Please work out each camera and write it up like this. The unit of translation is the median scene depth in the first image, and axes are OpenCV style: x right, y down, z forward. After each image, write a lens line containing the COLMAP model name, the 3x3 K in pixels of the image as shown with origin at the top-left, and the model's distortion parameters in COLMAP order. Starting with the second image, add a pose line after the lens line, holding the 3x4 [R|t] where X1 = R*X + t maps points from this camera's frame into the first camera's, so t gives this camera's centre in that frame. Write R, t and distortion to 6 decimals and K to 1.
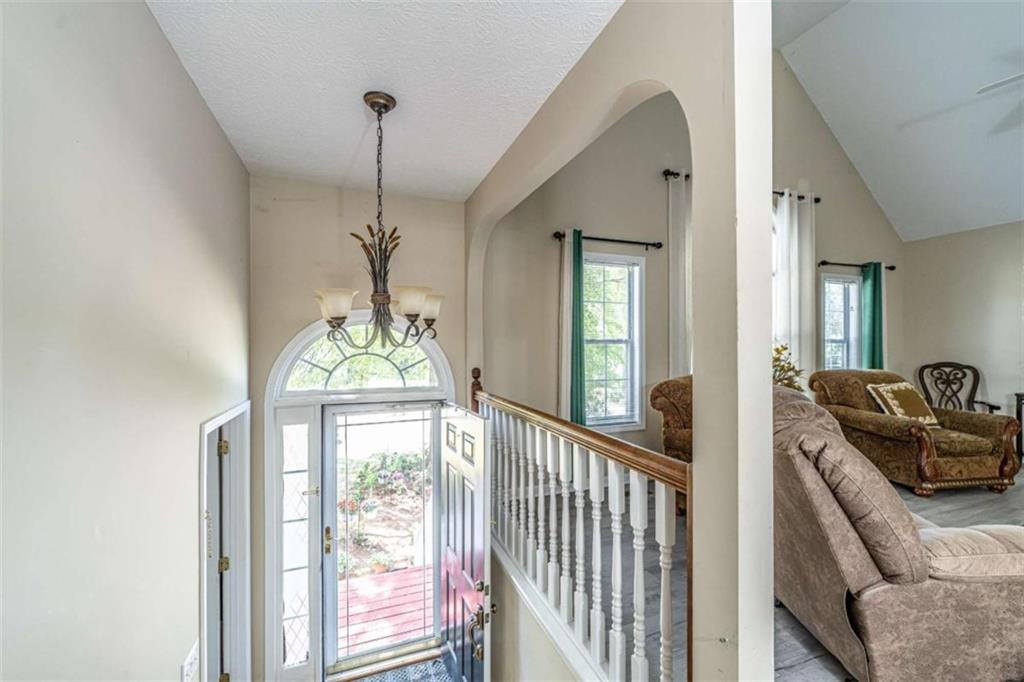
lens RADIAL K [[404.9, 0, 507.6], [0, 404.9, 345.7], [0, 0, 1]] dist [-0.000902, -0.000159]
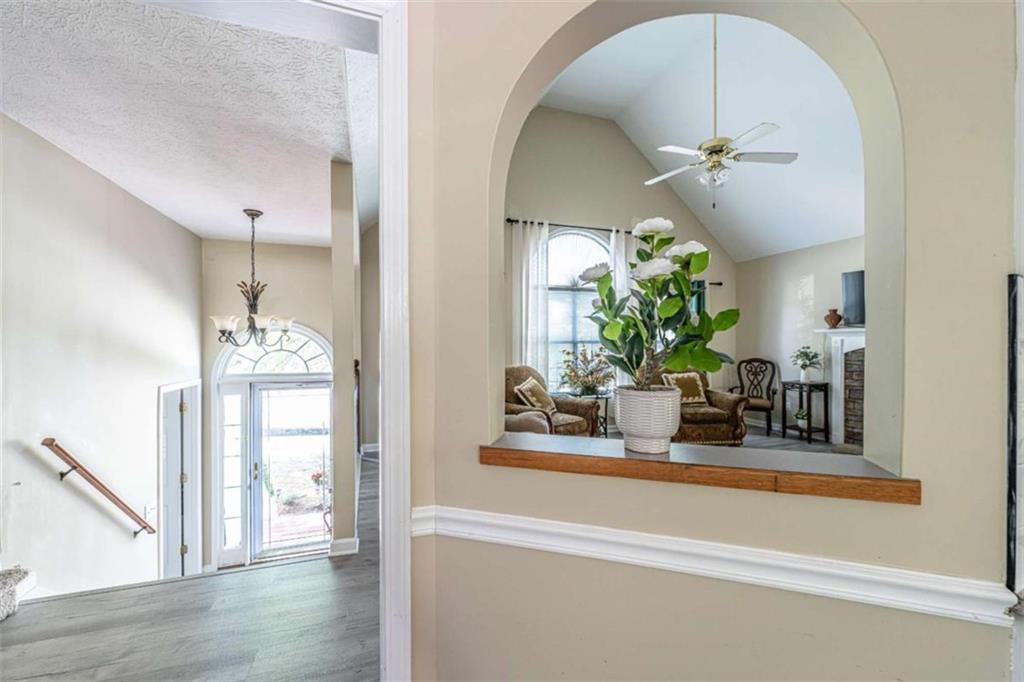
lens RADIAL K [[404.9, 0, 507.6], [0, 404.9, 345.7], [0, 0, 1]] dist [-0.000902, -0.000159]
pose [[0.999249, 0.001019, -0.038740, 0.536652], [-0.000938, 0.999997, 0.002099, -0.000875], [0.038742, -0.002061, 0.999247, -0.467350]]
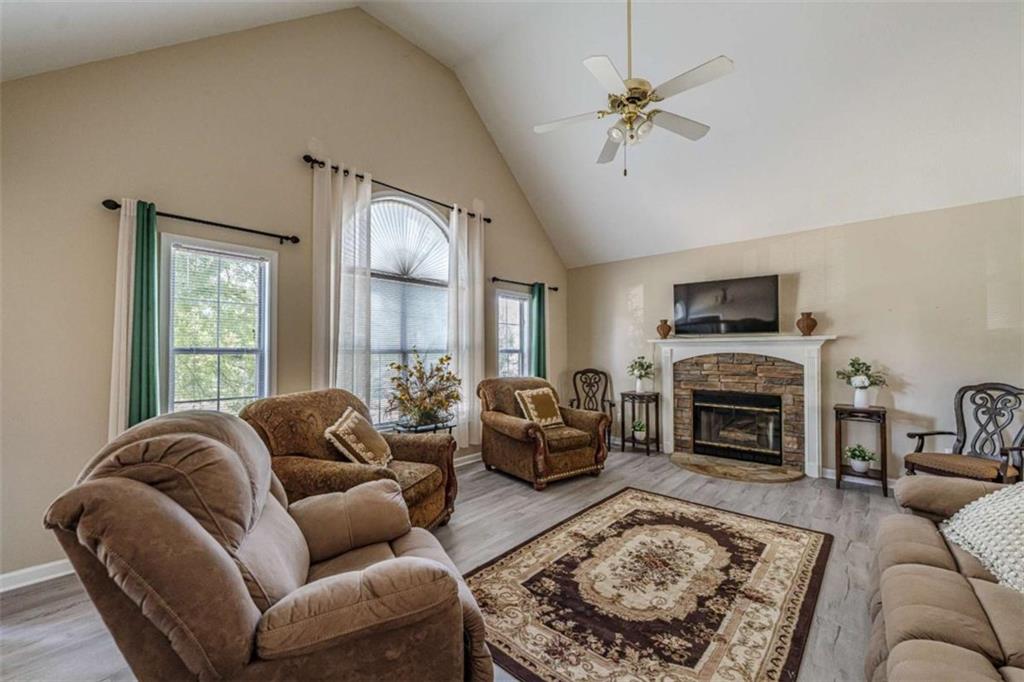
lens RADIAL K [[404.9, 0, 507.6], [0, 404.9, 345.7], [0, 0, 1]] dist [-0.000902, -0.000159]
pose [[0.888704, 0.009799, 0.458377, 0.459689], [0.000019, 0.999771, -0.021409, -0.004390], [-0.458482, 0.019034, 0.888500, 0.035329]]
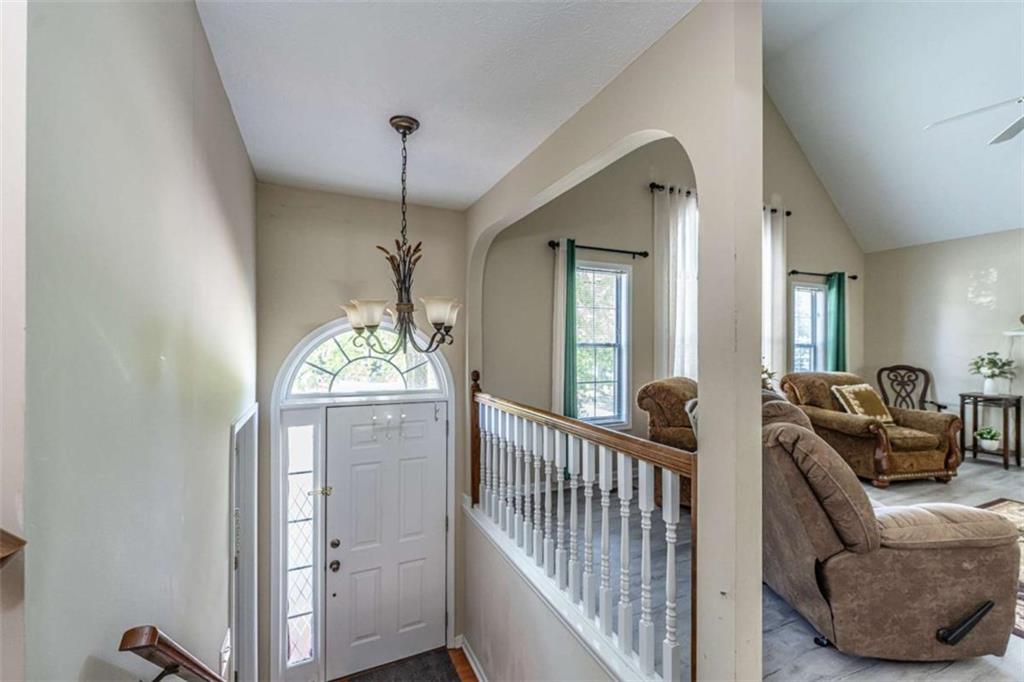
lens RADIAL K [[417.1, 0, 506.8], [0, 417.1, 346.4], [0, 0, 1]] dist [0.000392, 0.000265]
pose [[0.997863, 0.004491, 0.065180, -0.067236], [-0.004521, 0.999990, 0.000321, -0.008376], [-0.065178, -0.000615, 0.997873, -0.073274]]
